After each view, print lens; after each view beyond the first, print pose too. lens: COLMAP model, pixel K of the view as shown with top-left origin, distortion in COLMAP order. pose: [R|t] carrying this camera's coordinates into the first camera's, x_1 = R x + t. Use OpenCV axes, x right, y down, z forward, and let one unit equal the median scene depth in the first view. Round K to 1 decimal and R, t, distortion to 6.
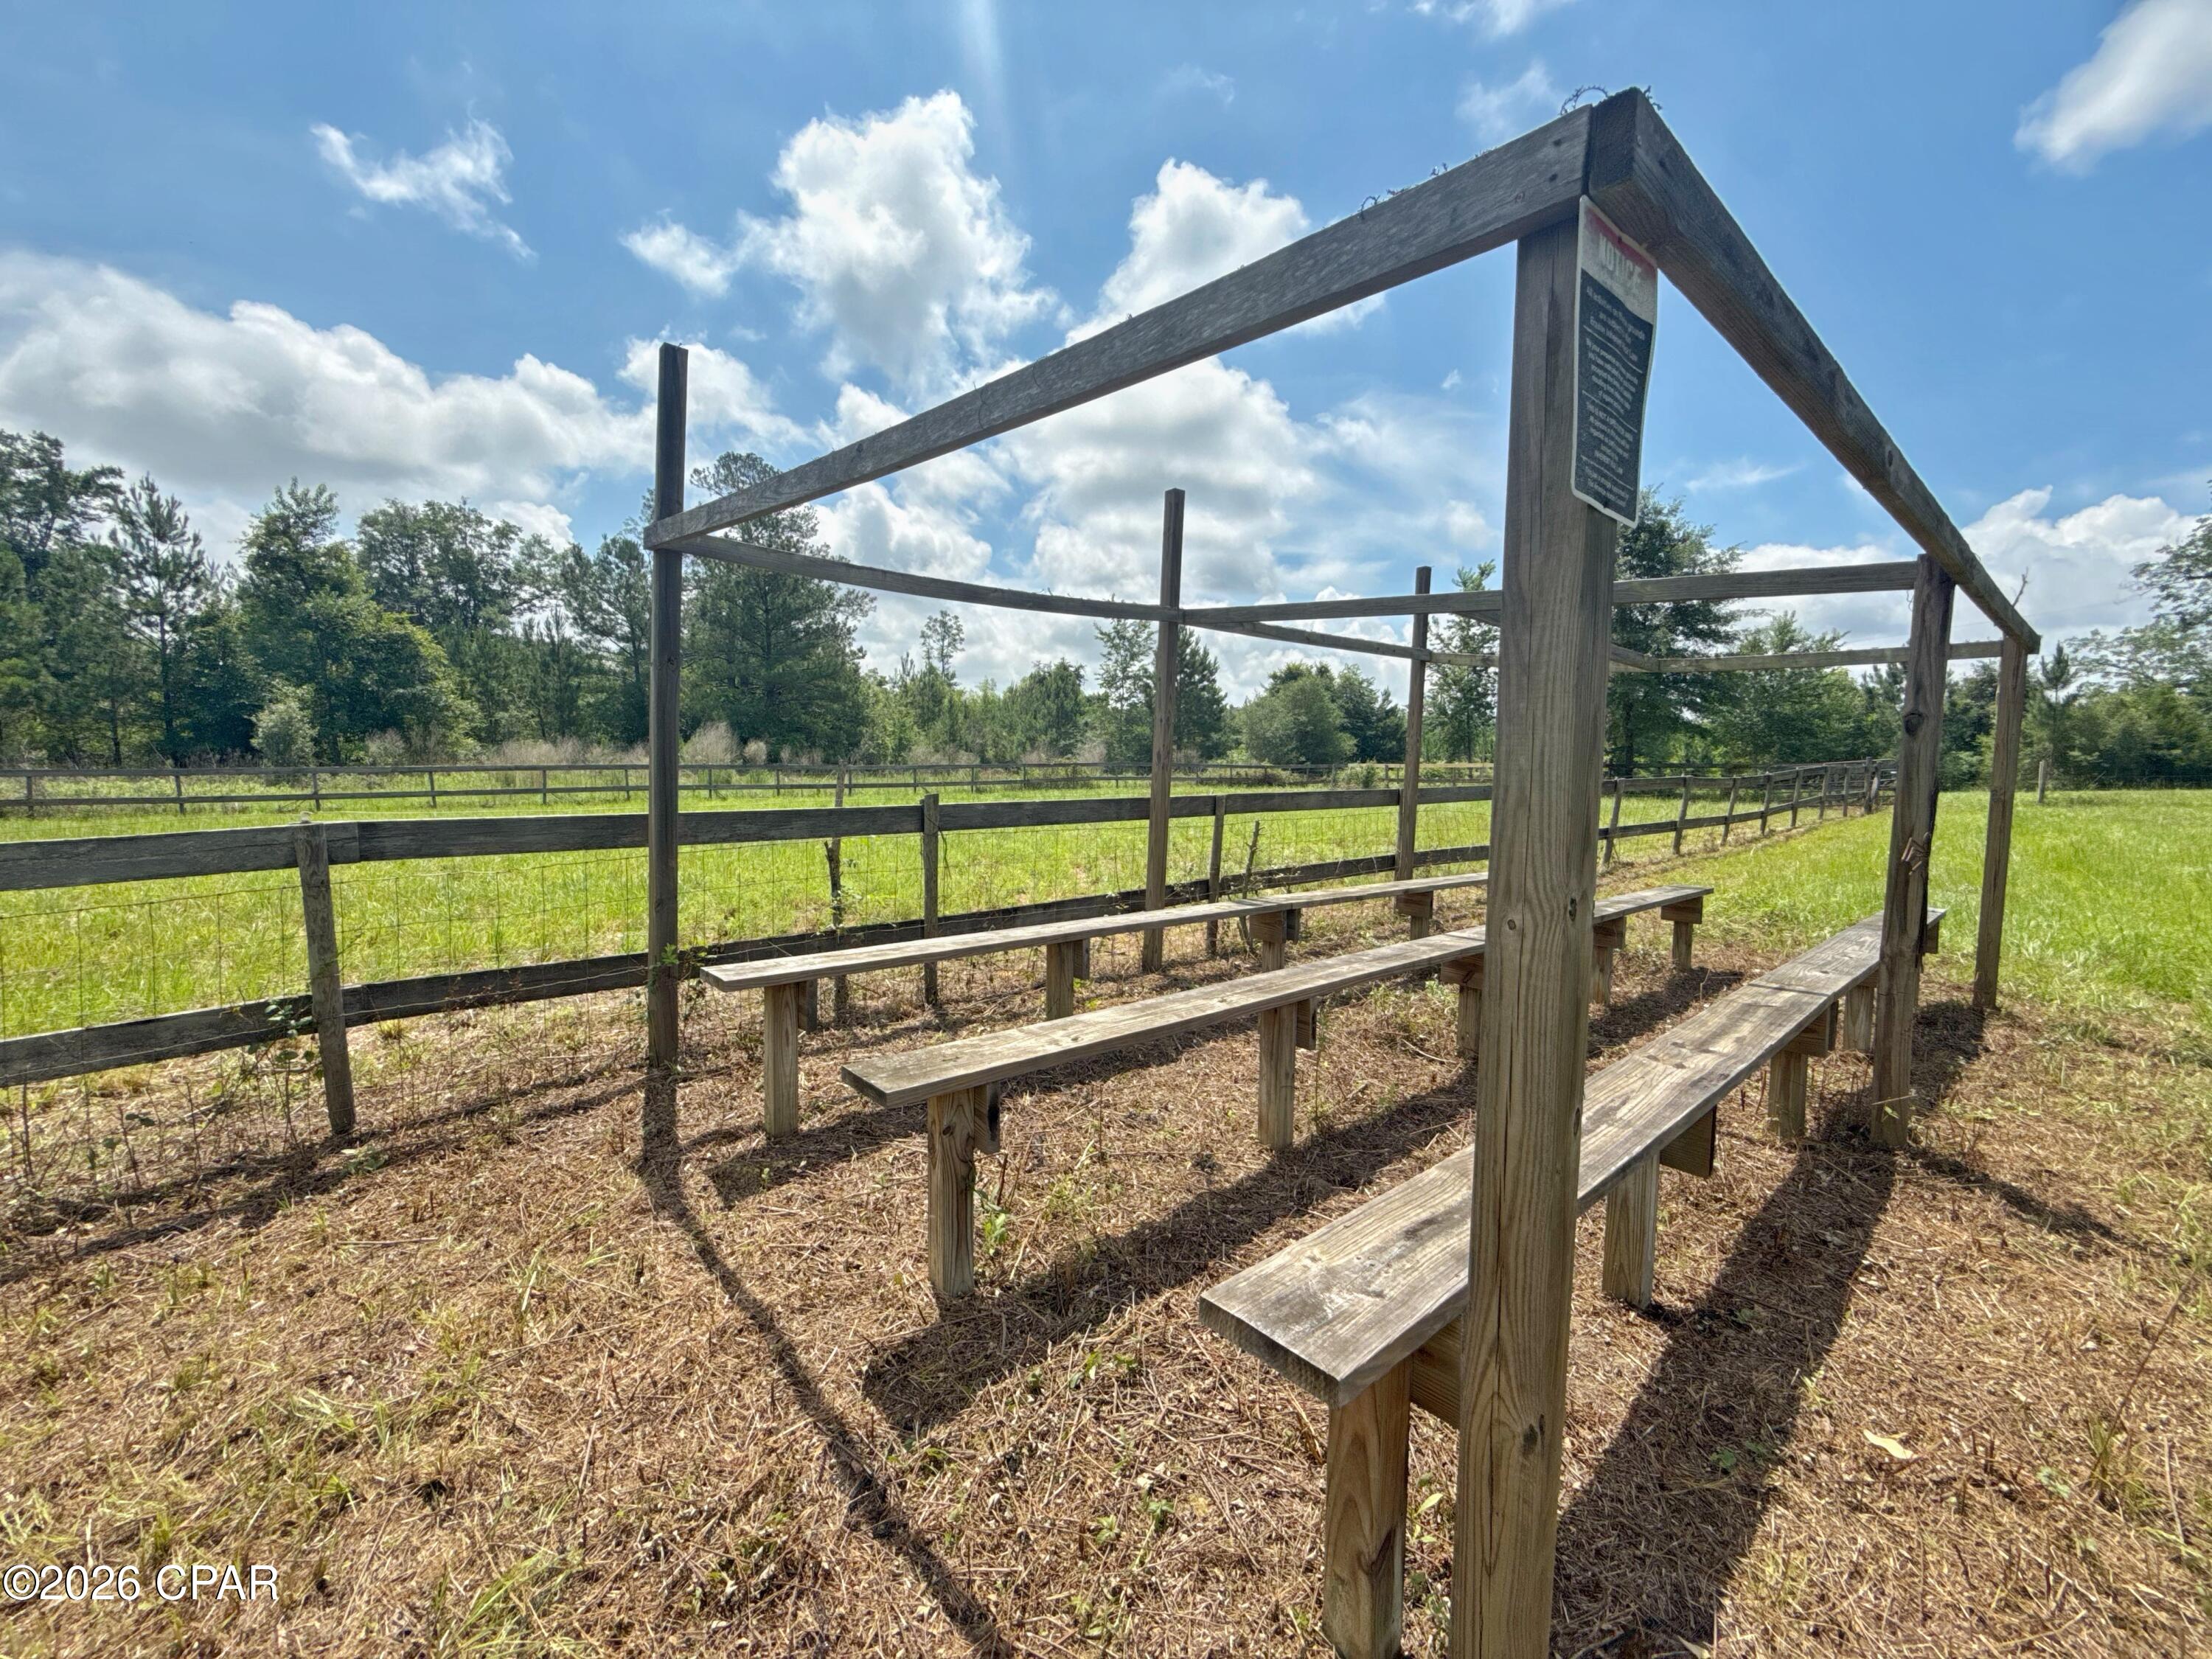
lens RADIAL K [[879.6, 0, 1083.3], [0, 879.6, 832.4], [0, 0, 1]] dist [-0.001299, 0.000846]
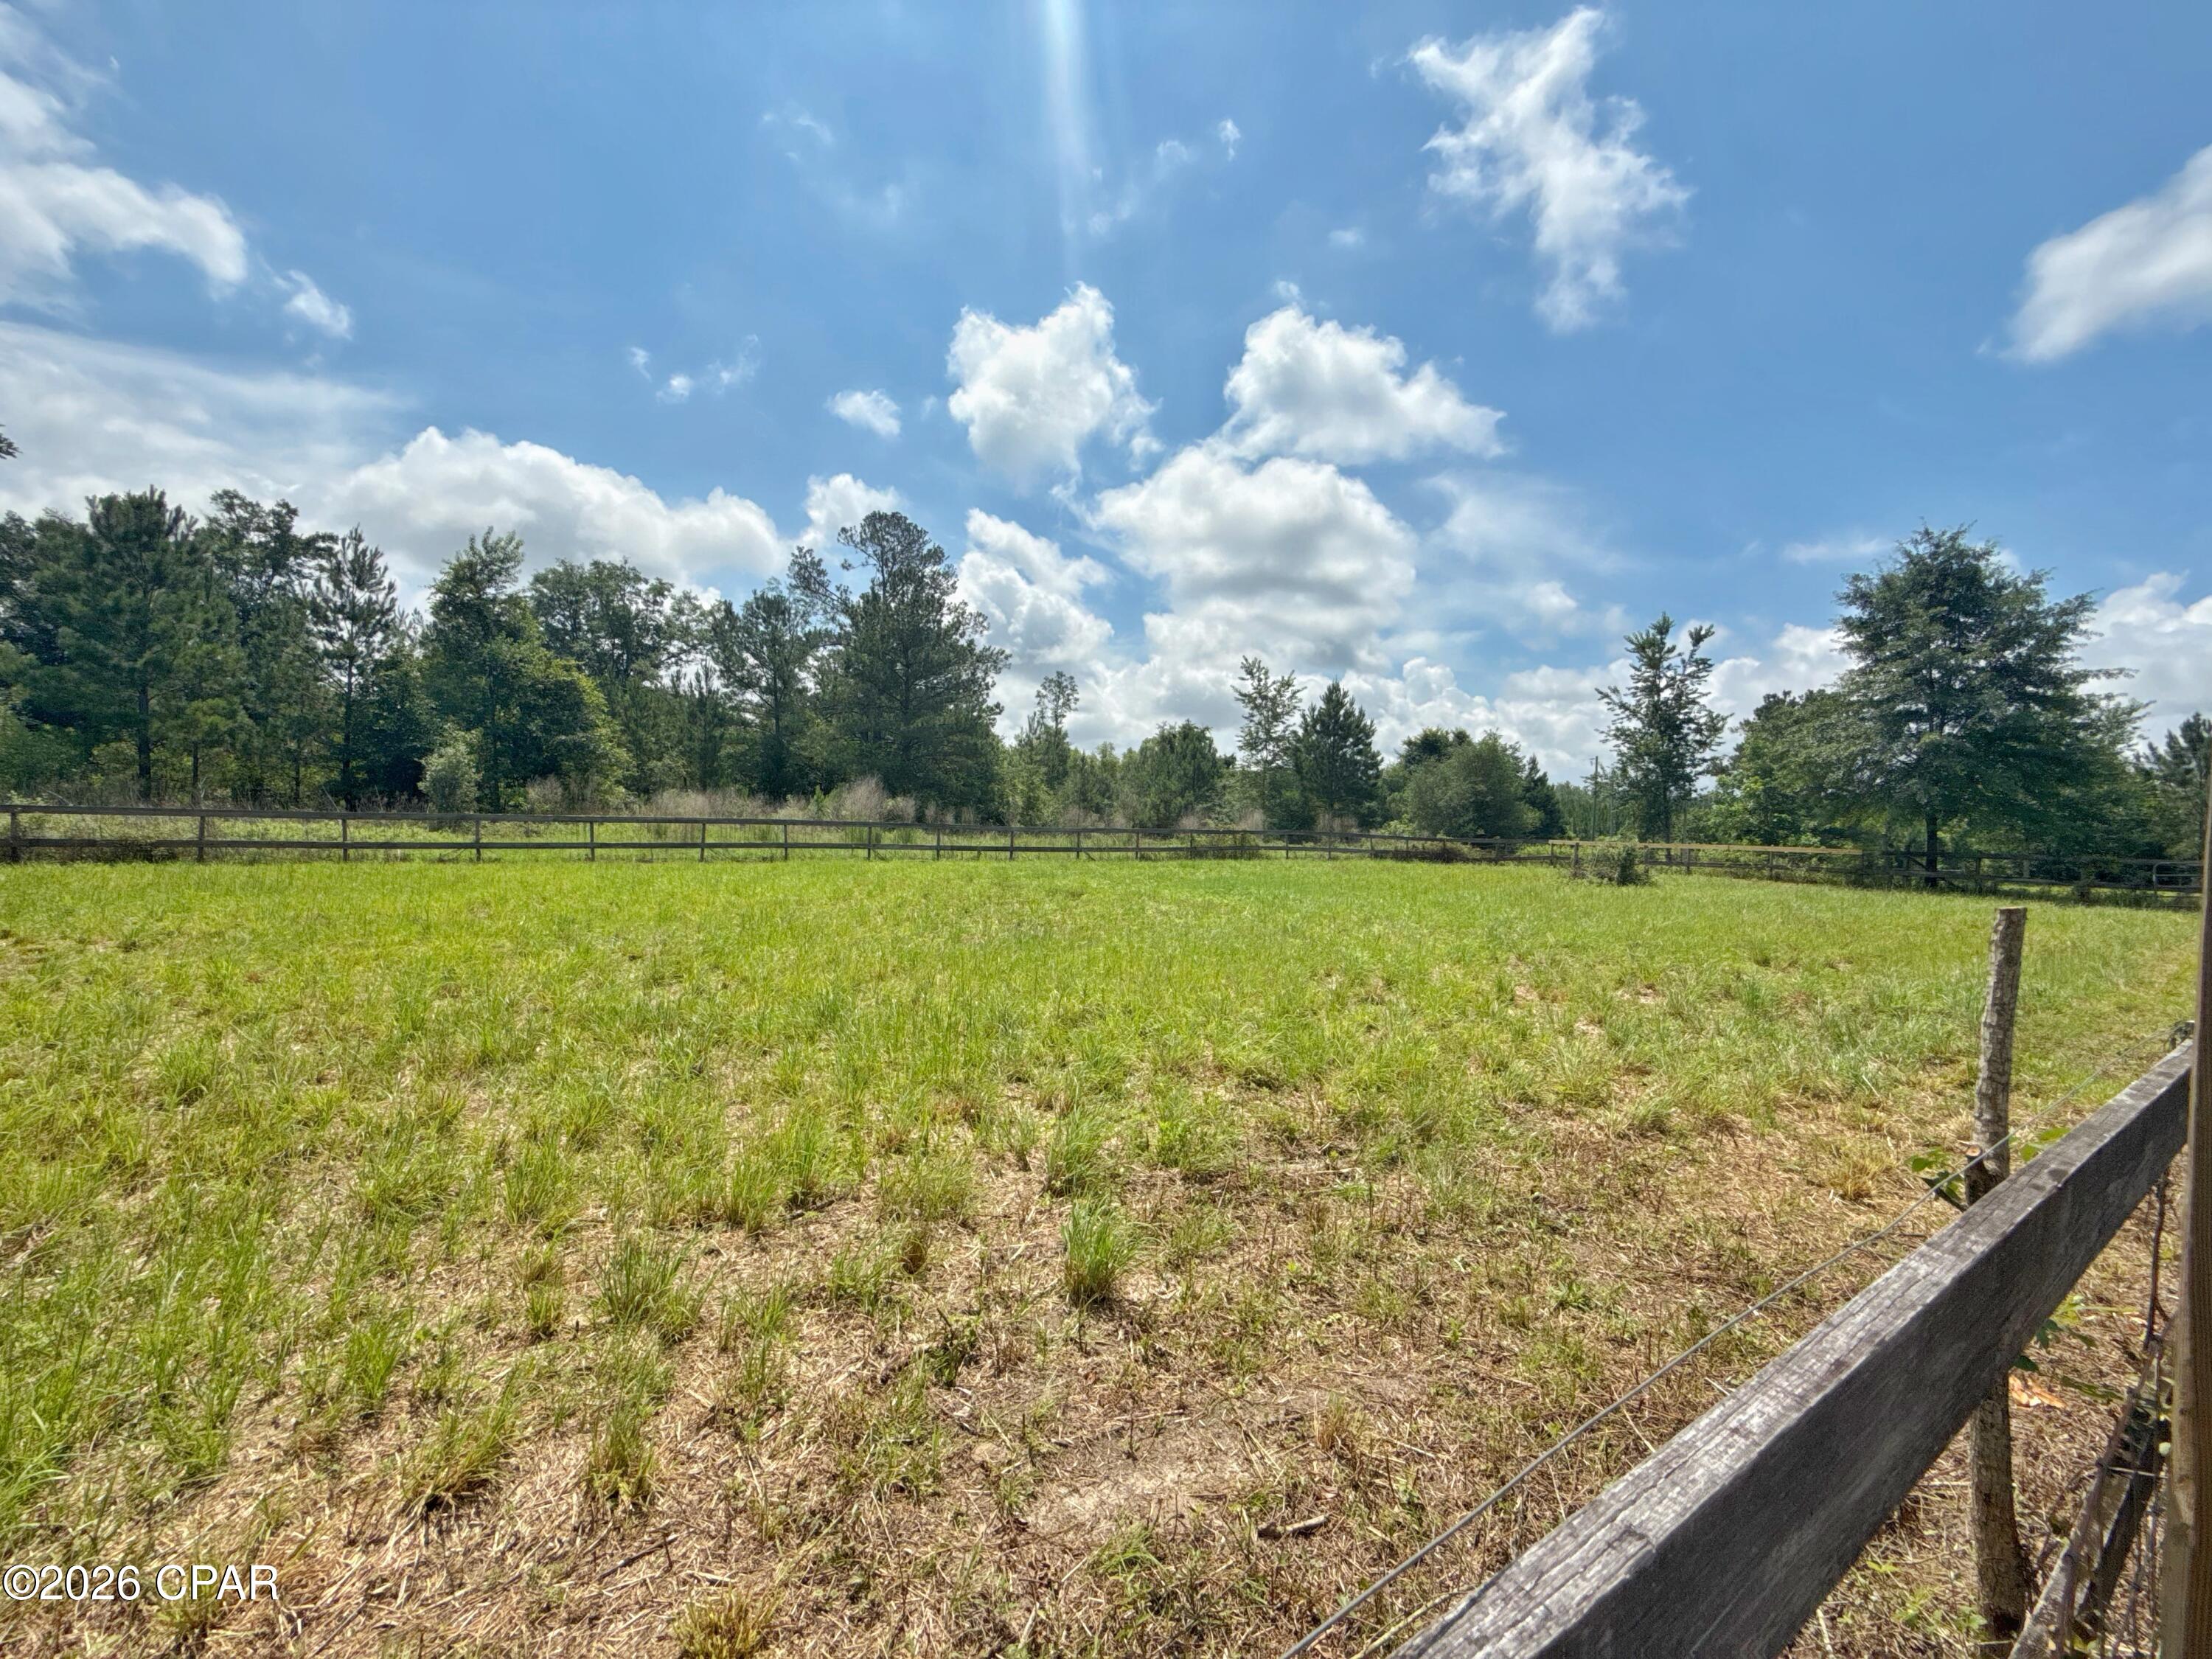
lens RADIAL K [[879.6, 0, 1073.6], [0, 879.6, 815.9], [0, 0, 1]] dist [-0.001299, 0.000846]
pose [[0.993099, 0.029391, -0.113534, -0.096959], [-0.039169, 0.995621, -0.084878, -0.012452], [0.110542, 0.088739, 0.989902, 0.100275]]
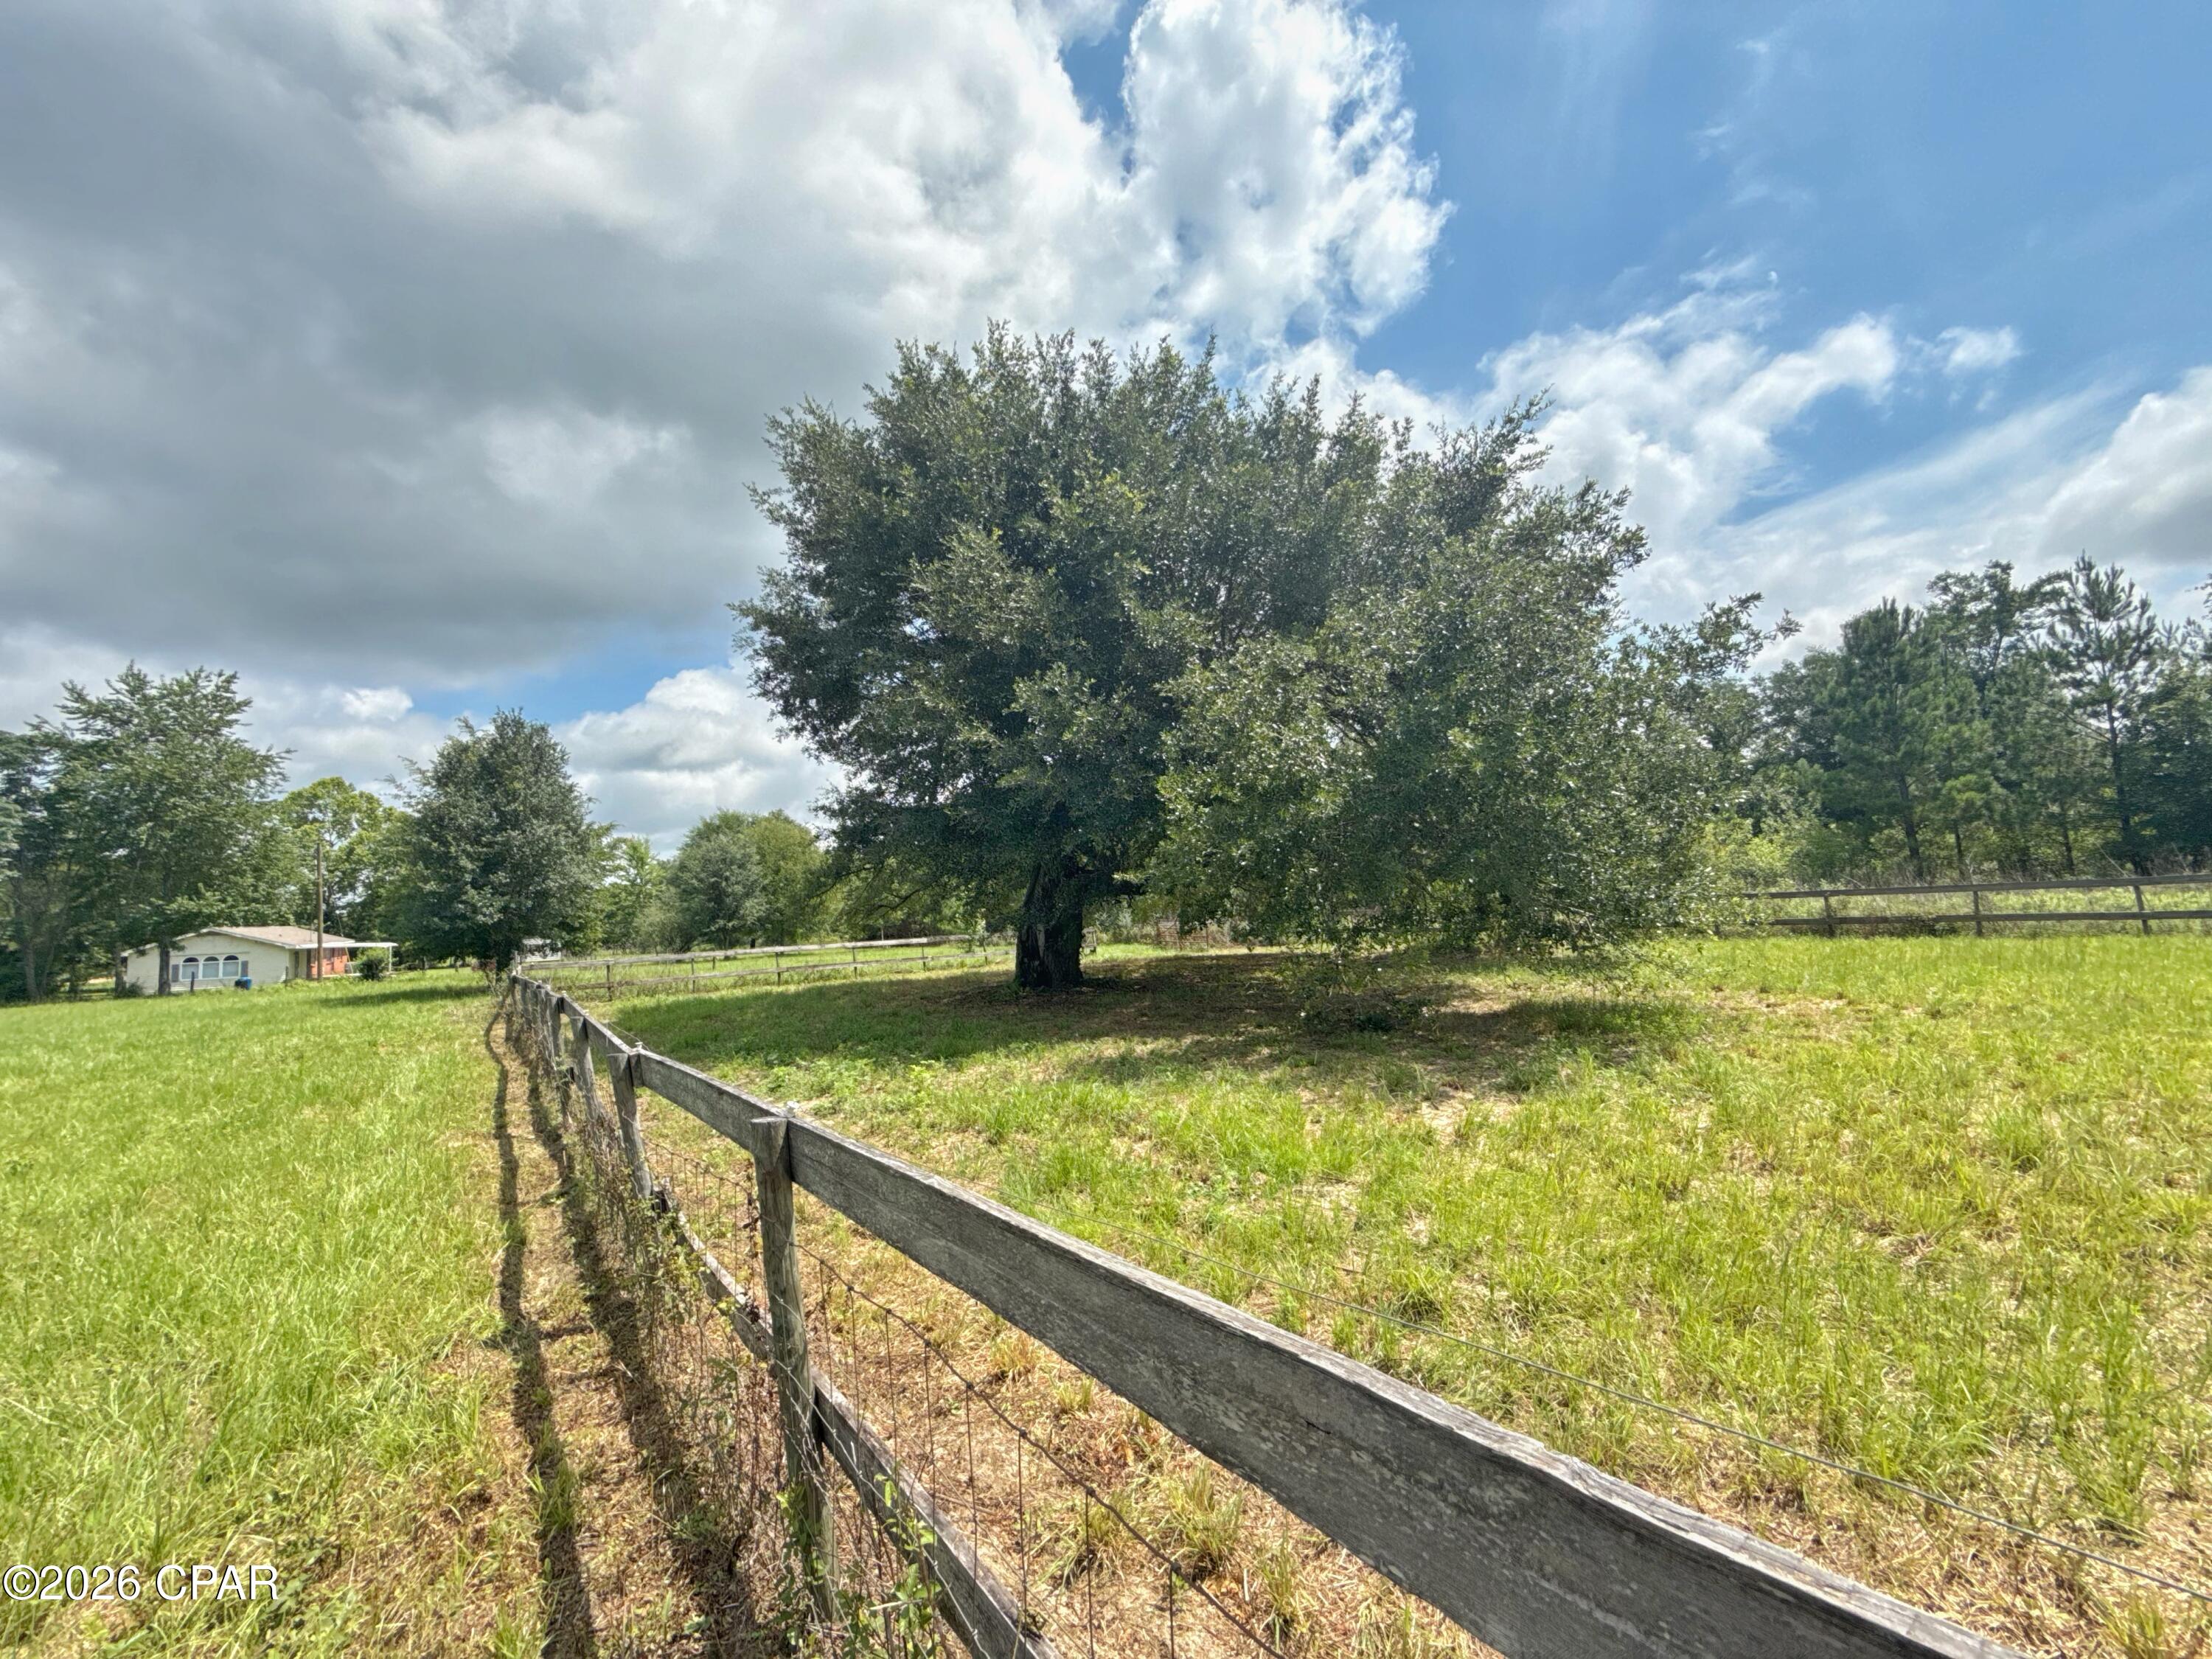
lens RADIAL K [[879.6, 0, 1123.8], [0, 879.6, 830.9], [0, 0, 1]] dist [-0.001299, 0.000846]
pose [[-0.088503, -0.086444, -0.992318, -0.086220], [-0.027759, 0.996054, -0.084294, -0.013368], [0.995689, 0.020085, -0.090553, 0.088497]]
